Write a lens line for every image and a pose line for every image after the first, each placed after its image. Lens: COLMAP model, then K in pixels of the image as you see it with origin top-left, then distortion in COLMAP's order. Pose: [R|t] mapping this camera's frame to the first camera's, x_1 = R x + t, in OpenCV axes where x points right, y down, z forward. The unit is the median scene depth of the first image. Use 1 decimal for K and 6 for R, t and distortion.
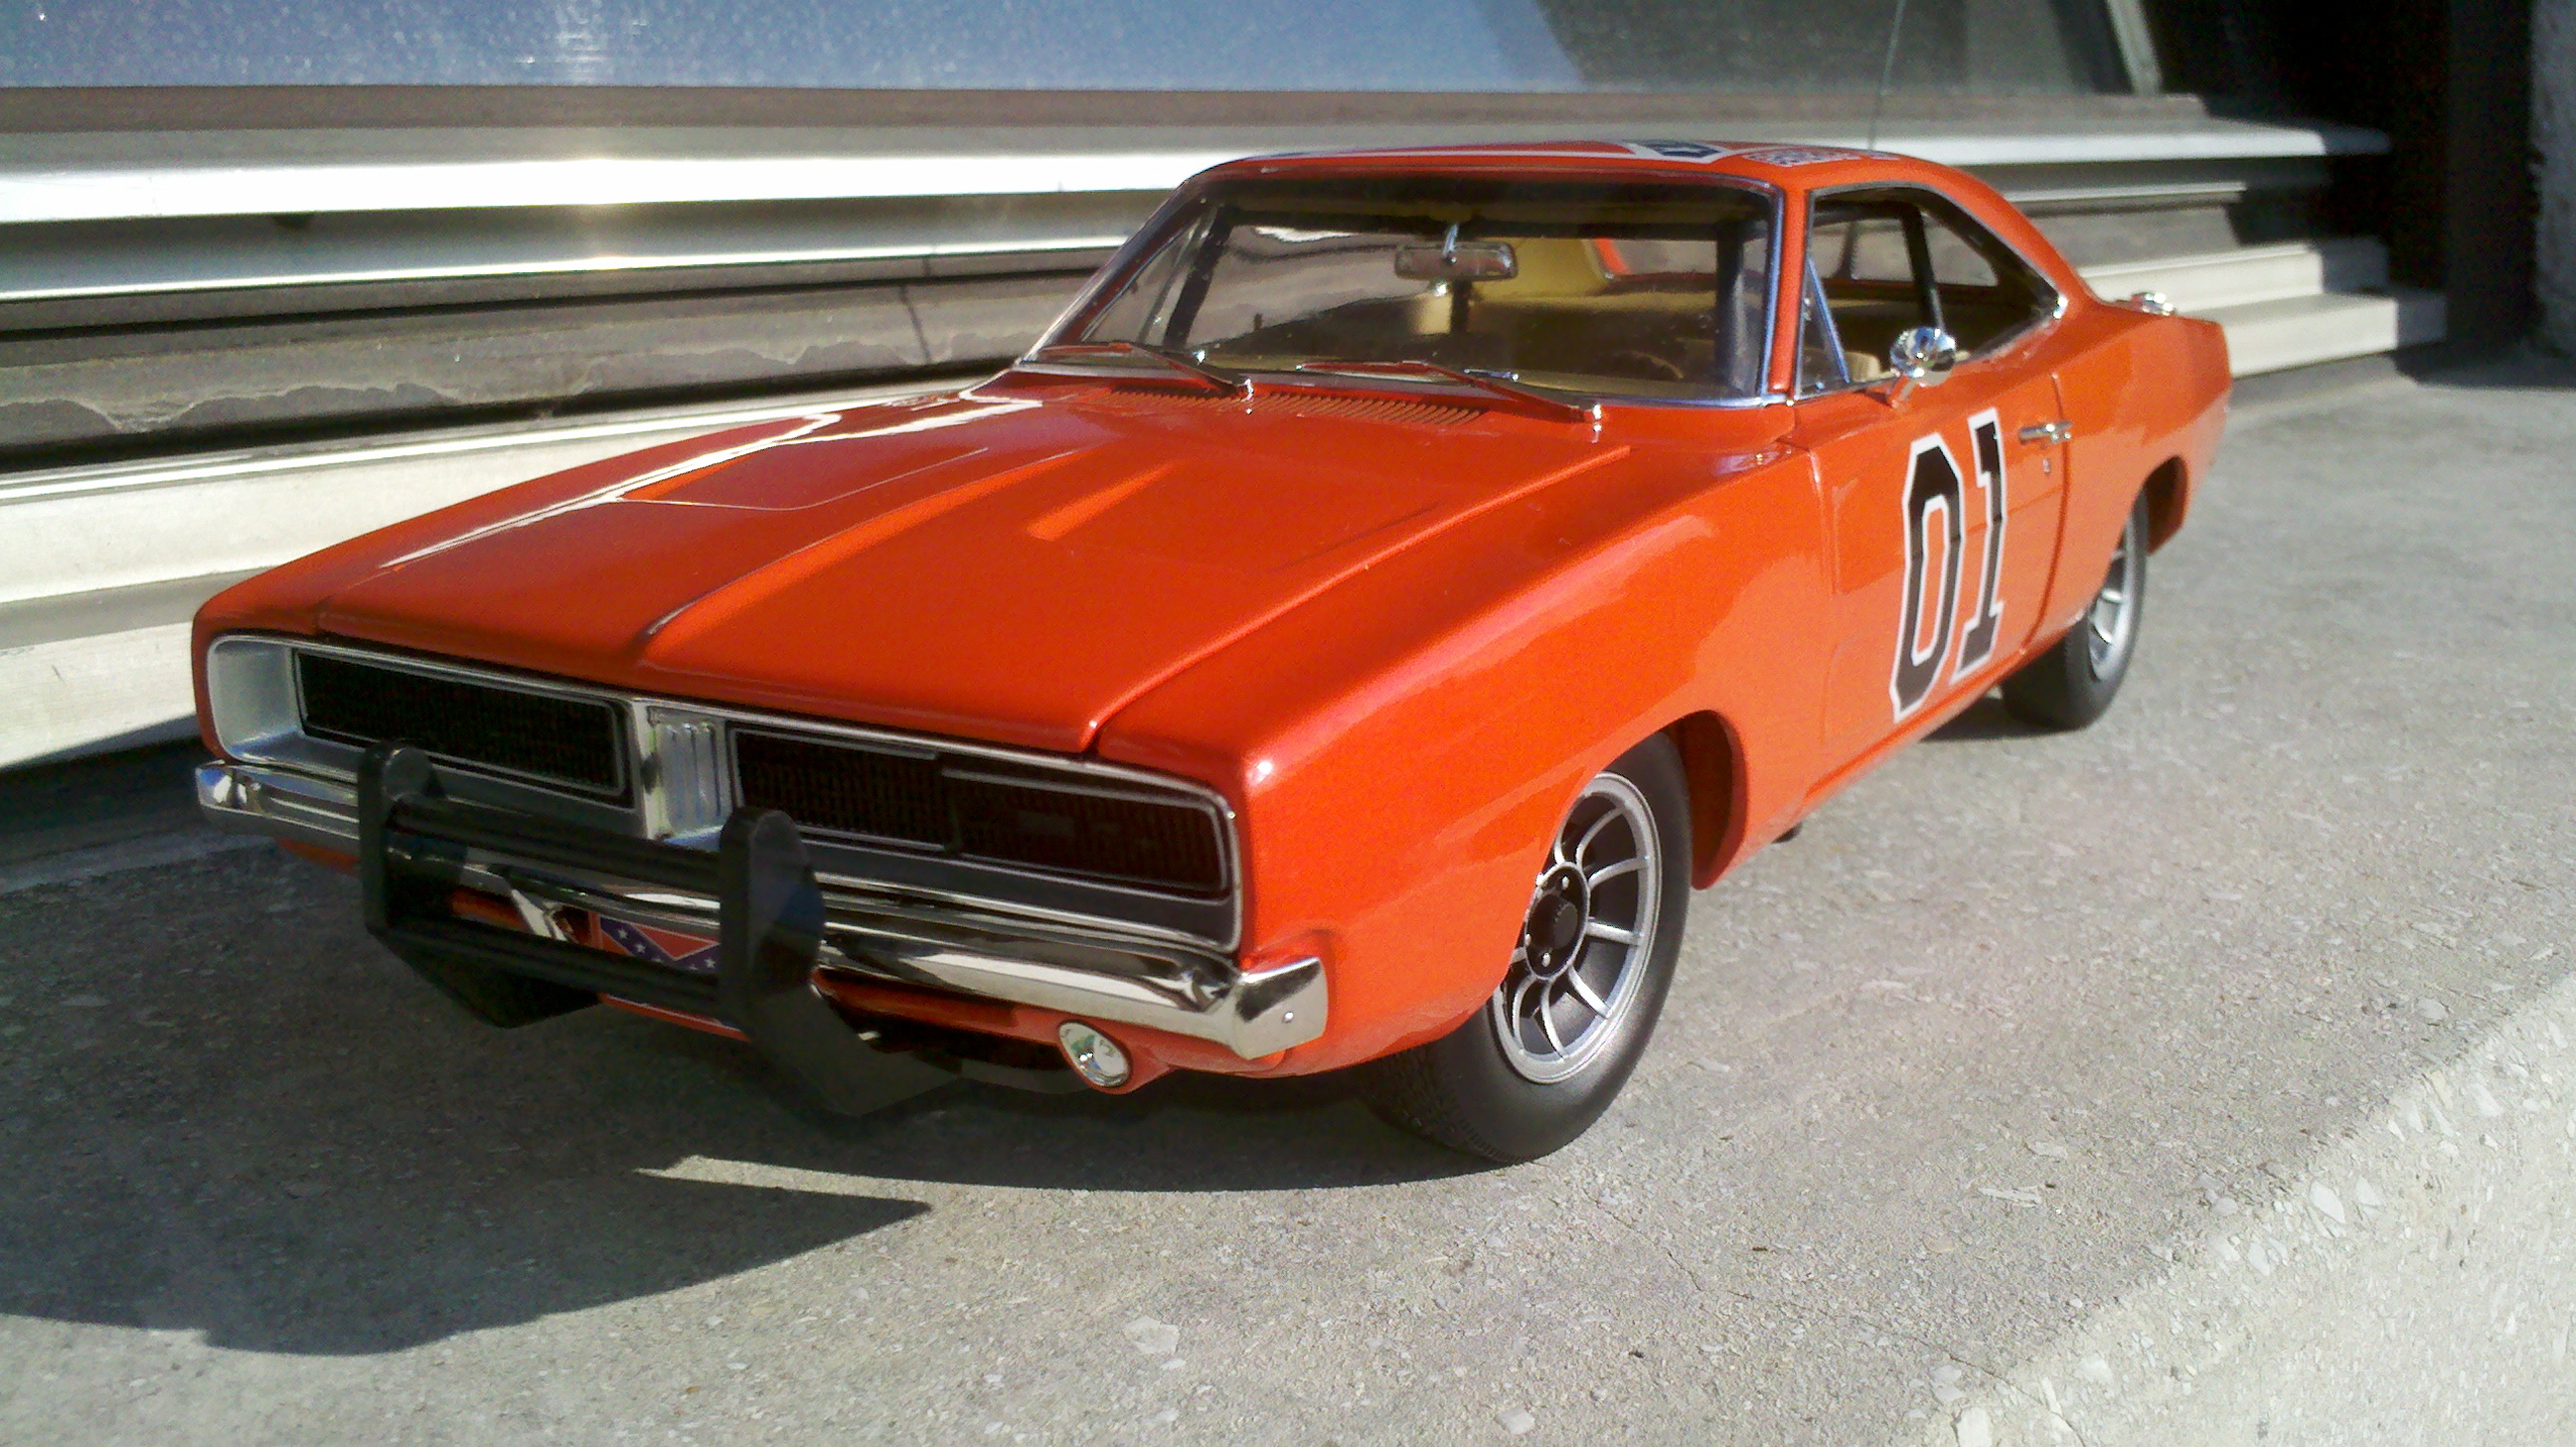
lens RADIAL K [[2447.9, 0, 1288.0], [0, 2447.9, 723.5], [0, 0, 1]] dist [0.068771, -0.182523]
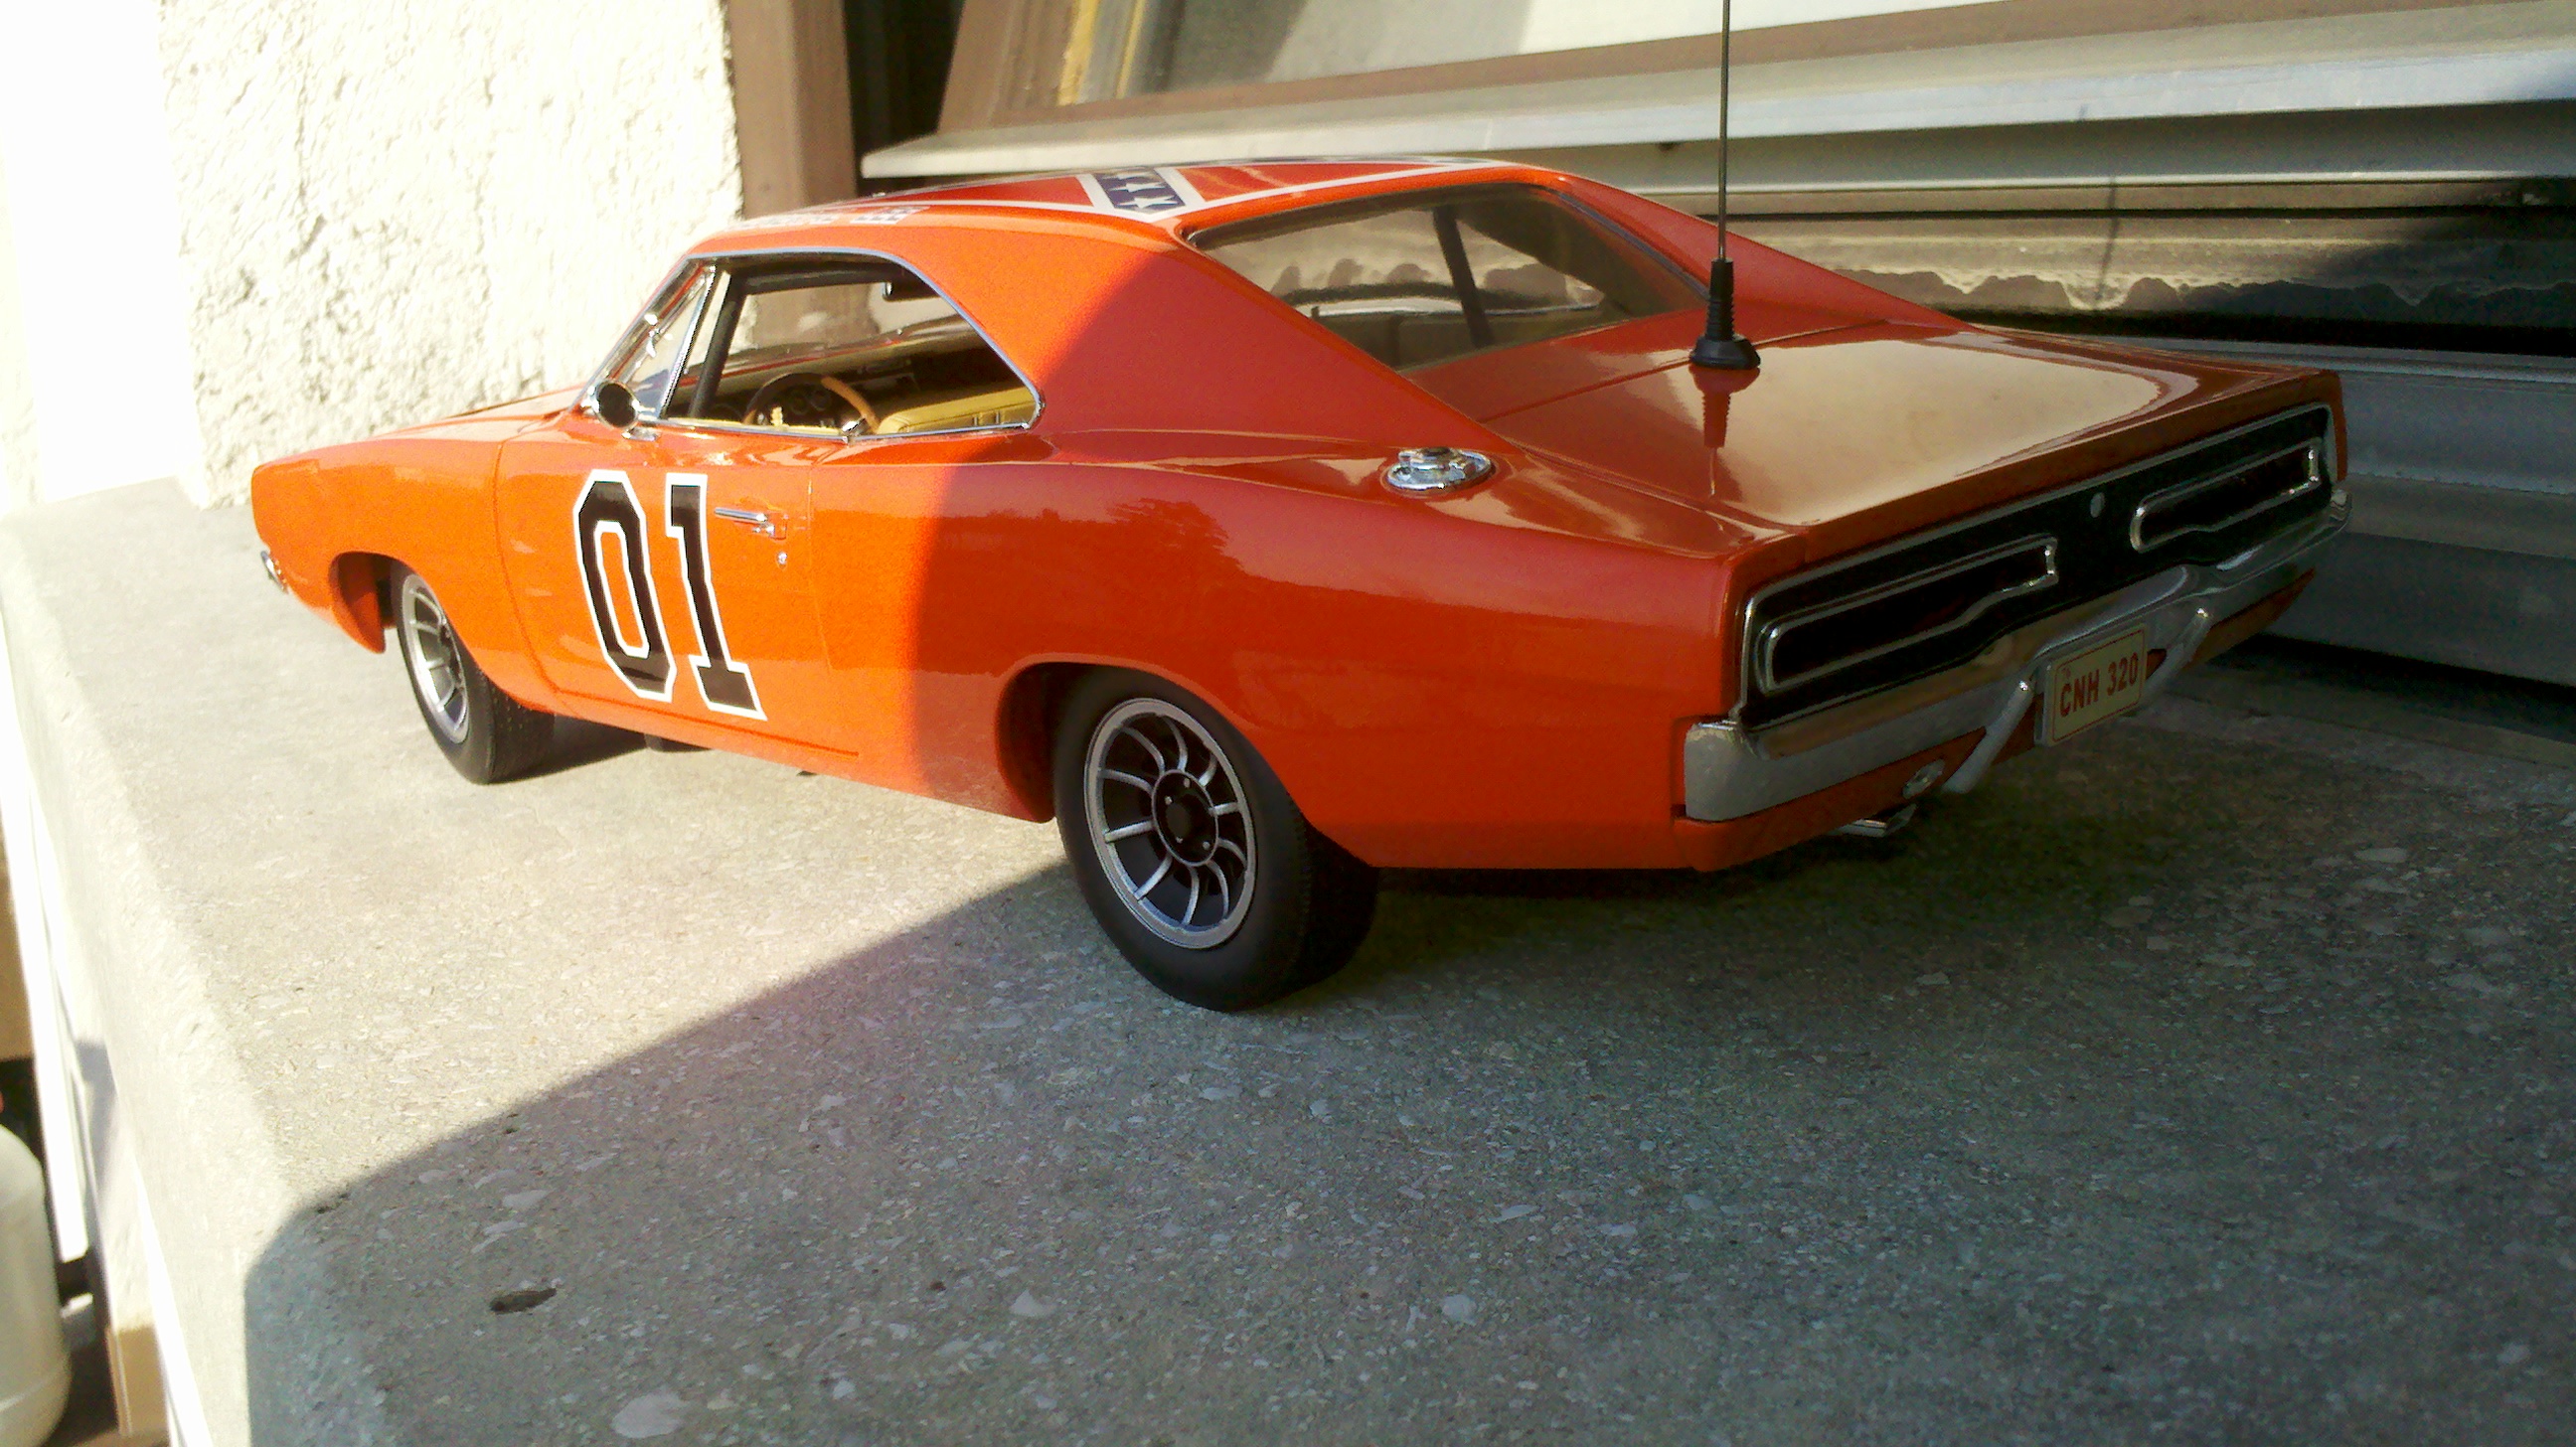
lens RADIAL K [[2447.9, 0, 1288.0], [0, 2447.9, 723.5], [0, 0, 1]] dist [0.068771, -0.182523]
pose [[-0.264546, 0.277493, -0.923587, 1.206925], [-0.124739, 0.939816, 0.318098, -0.388799], [0.956272, 0.199359, -0.214010, 1.461025]]
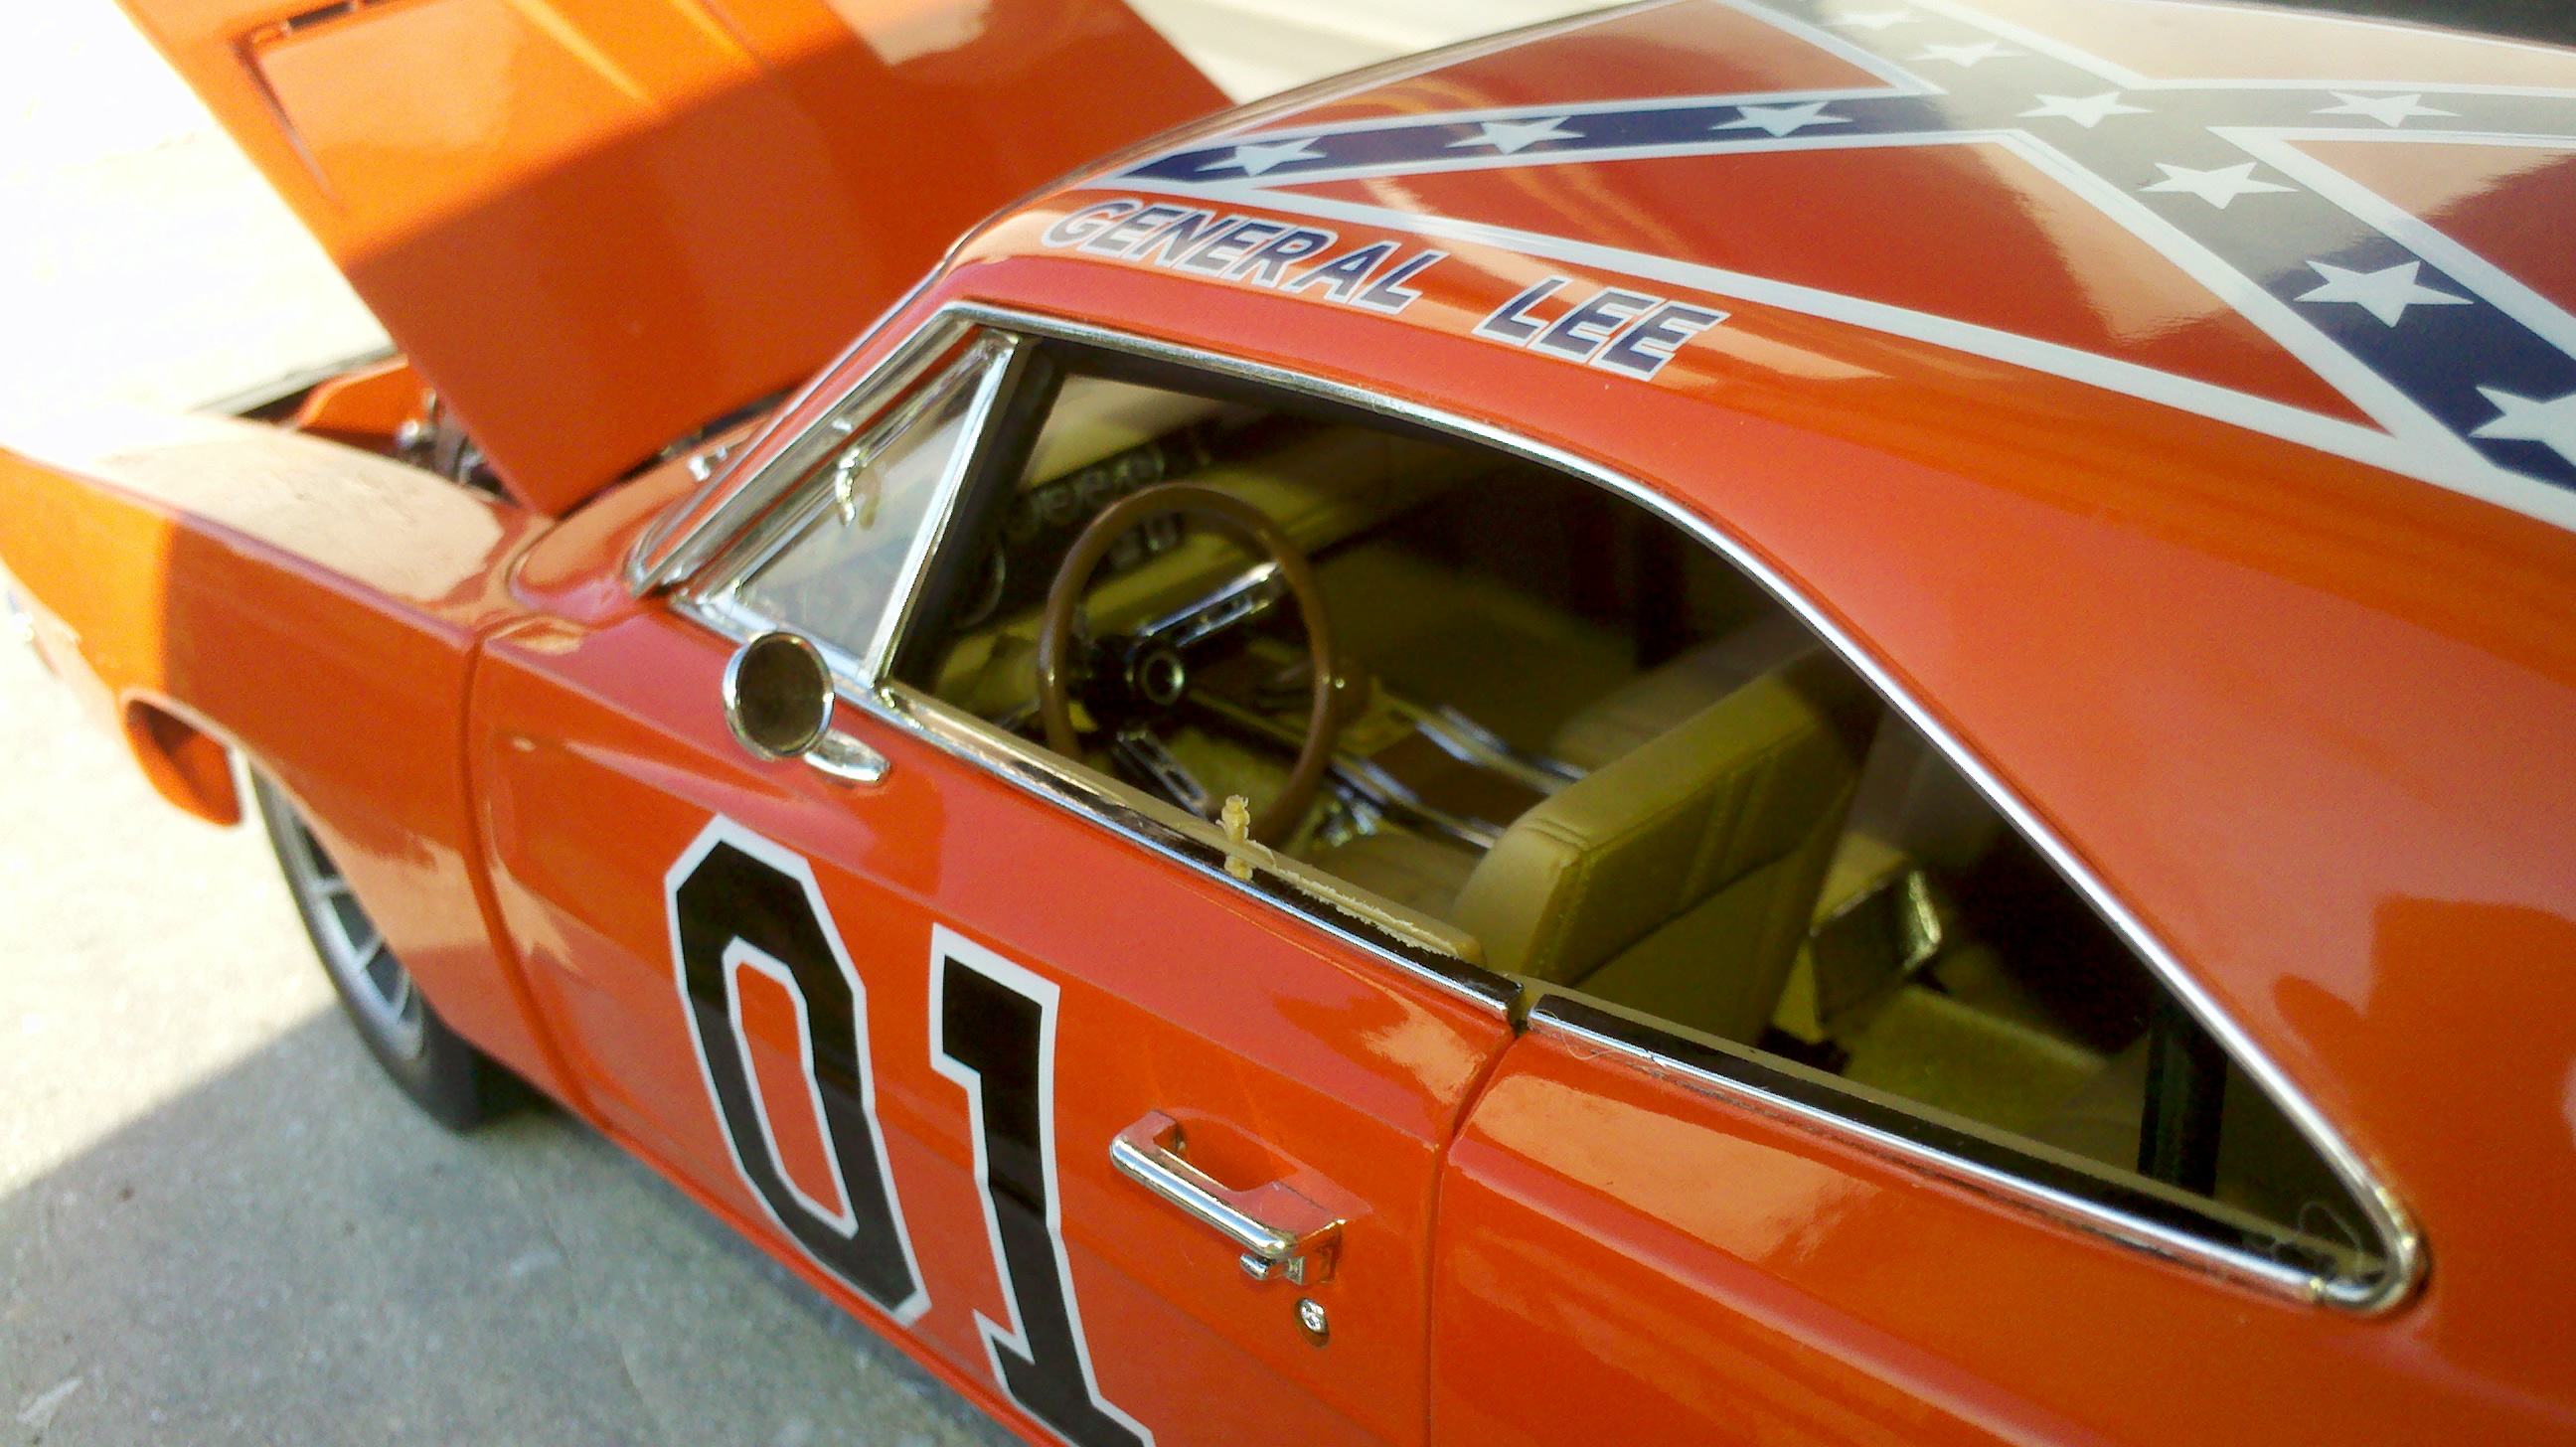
lens RADIAL K [[2578.8, 0, 1288.0], [0, 2578.8, 723.5], [0, 0, 1]] dist [0.054160, 0.002760]
pose [[-0.251441, 0.444402, -0.859816, 0.609911], [-0.148271, 0.860185, 0.487952, -0.370399], [0.956448, 0.250177, -0.150393, 1.068175]]
